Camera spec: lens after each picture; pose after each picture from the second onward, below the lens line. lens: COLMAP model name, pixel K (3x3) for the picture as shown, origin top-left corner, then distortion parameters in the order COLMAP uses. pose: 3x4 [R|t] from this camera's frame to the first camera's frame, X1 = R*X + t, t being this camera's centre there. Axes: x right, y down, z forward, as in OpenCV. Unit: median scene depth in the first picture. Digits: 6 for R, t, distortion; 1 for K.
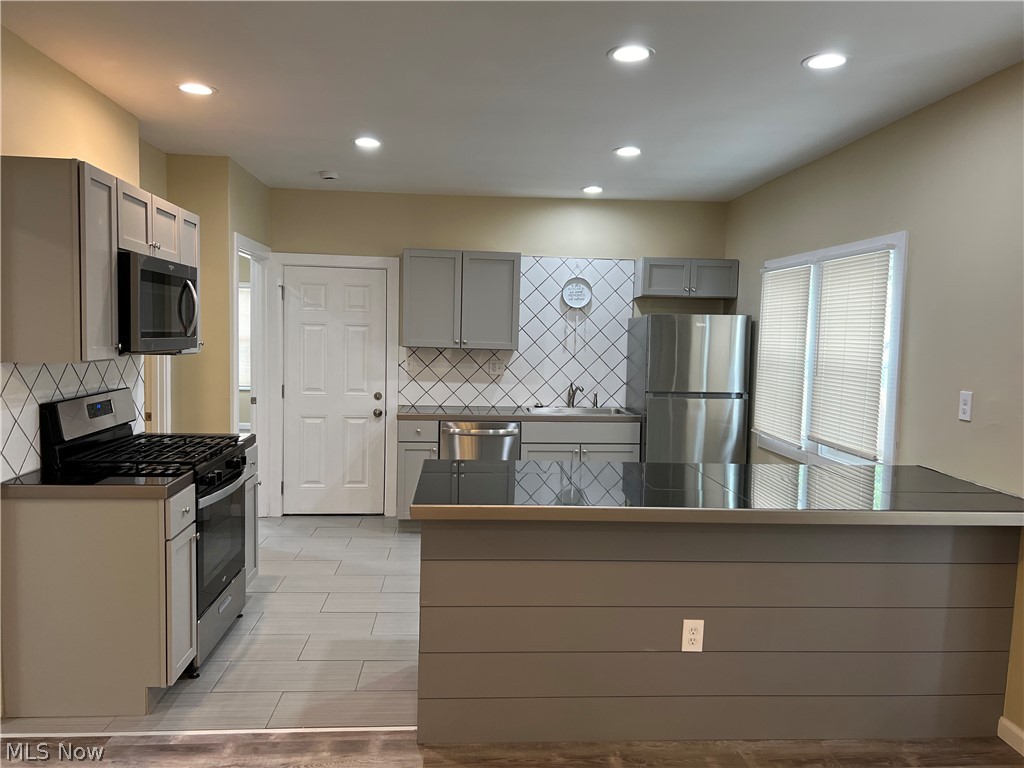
lens RADIAL K [[765.9, 0, 500.8], [0, 765.9, 384.1], [0, 0, 1]] dist [0.118457, -0.193586]
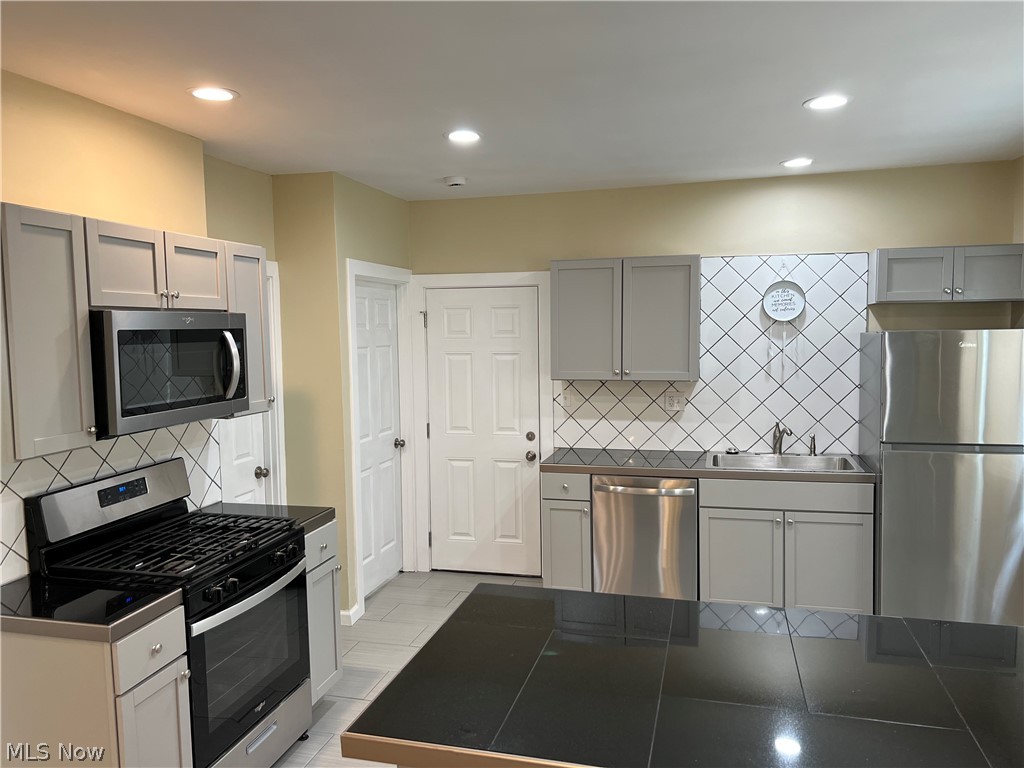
lens RADIAL K [[765.9, 0, 500.8], [0, 765.9, 384.1], [0, 0, 1]] dist [0.118457, -0.193586]
pose [[0.946117, -0.013565, -0.323541, 0.082868], [0.016502, 0.999844, 0.006334, -0.048036], [0.323404, -0.011332, 0.946193, 0.196663]]
